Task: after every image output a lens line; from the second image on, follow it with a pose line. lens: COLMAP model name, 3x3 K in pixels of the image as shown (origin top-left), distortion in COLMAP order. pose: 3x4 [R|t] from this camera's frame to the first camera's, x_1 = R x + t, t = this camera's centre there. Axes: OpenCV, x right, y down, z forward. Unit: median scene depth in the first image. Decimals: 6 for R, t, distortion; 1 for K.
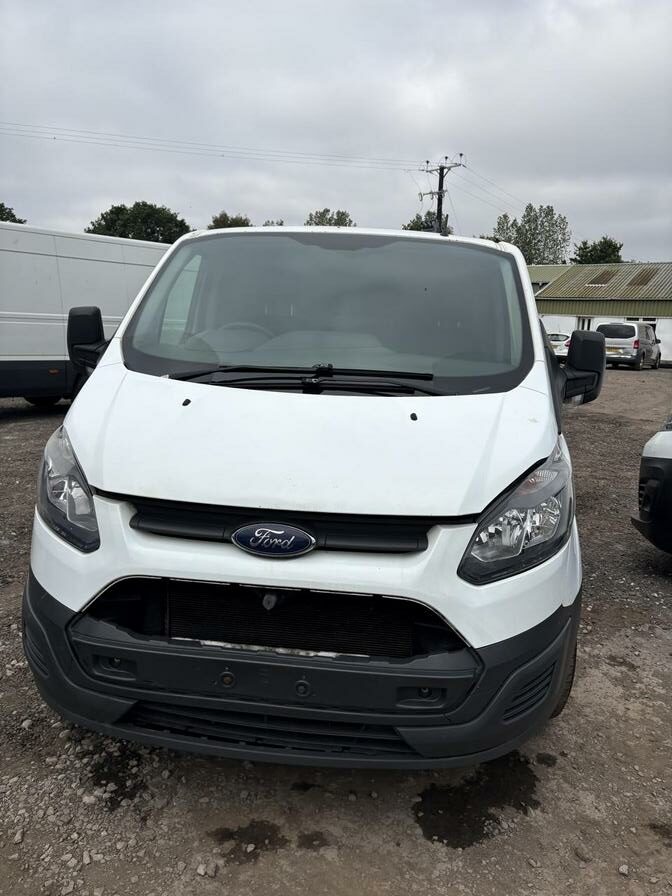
lens RADIAL K [[681.4, 0, 336.0], [0, 681.4, 448.0], [0, 0, 1]] dist [0.068899, -0.113596]
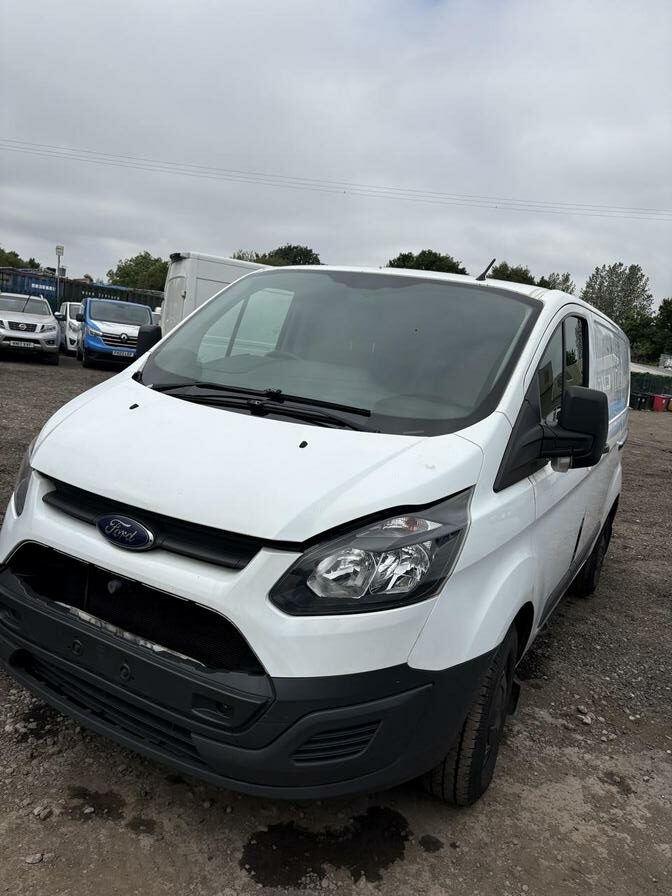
lens RADIAL K [[681.4, 0, 336.0], [0, 681.4, 448.0], [0, 0, 1]] dist [0.068899, -0.113596]
pose [[0.914748, 0.137005, -0.380087, 0.529617], [-0.161759, 0.986251, -0.033801, -0.013825], [0.370230, 0.092402, 0.924333, 0.073475]]
